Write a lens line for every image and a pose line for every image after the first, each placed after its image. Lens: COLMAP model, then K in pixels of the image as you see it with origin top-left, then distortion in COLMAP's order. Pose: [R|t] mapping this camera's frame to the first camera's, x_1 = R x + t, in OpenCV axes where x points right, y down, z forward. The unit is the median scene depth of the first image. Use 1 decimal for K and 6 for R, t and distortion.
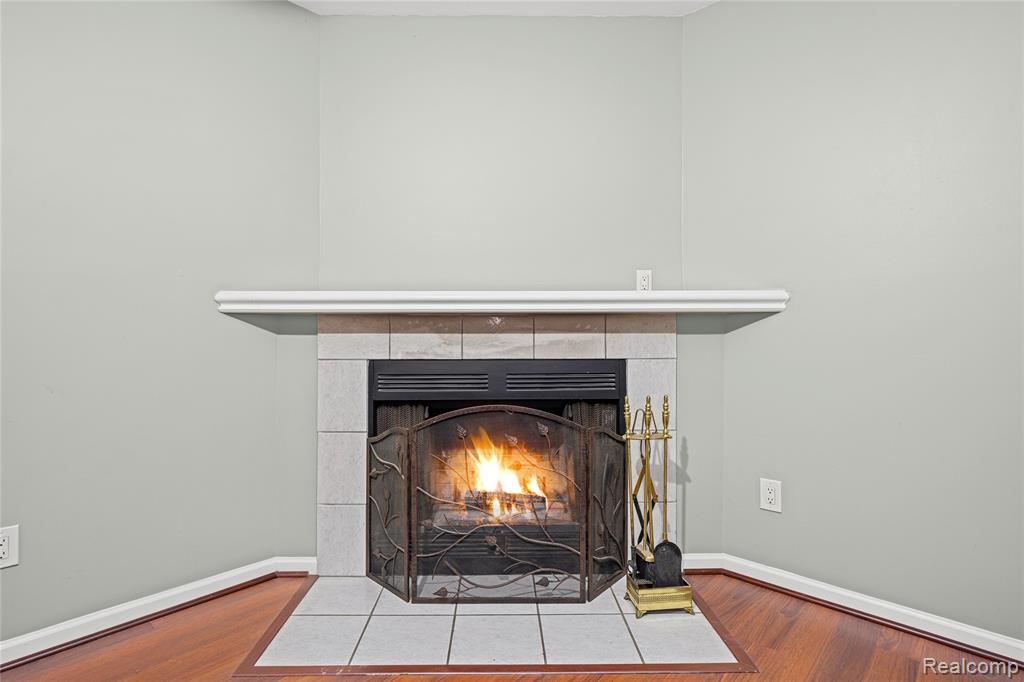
lens RADIAL K [[524.6, 0, 508.2], [0, 524.6, 342.9], [0, 0, 1]] dist [-0.005108, -0.000020]
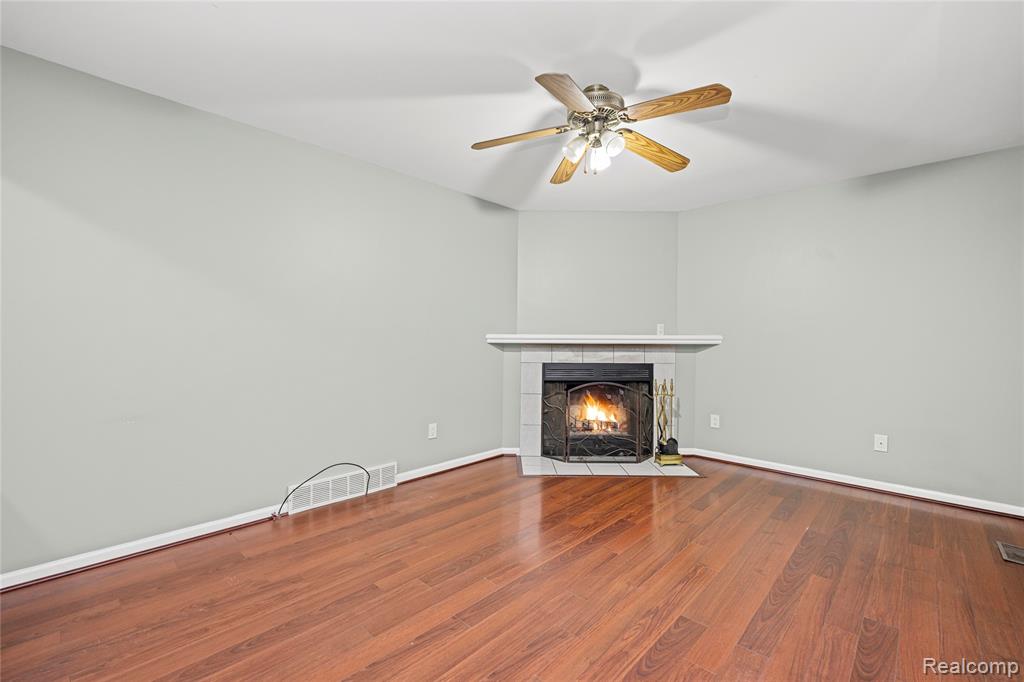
lens RADIAL K [[436.6, 0, 518.9], [0, 436.6, 338.0], [0, 0, 1]] dist [-0.004720, -0.000531]
pose [[0.999954, 0.008651, -0.004039, -0.364560], [-0.008698, 0.999894, -0.011706, -0.054316], [0.003937, 0.011741, 0.999923, -0.936076]]
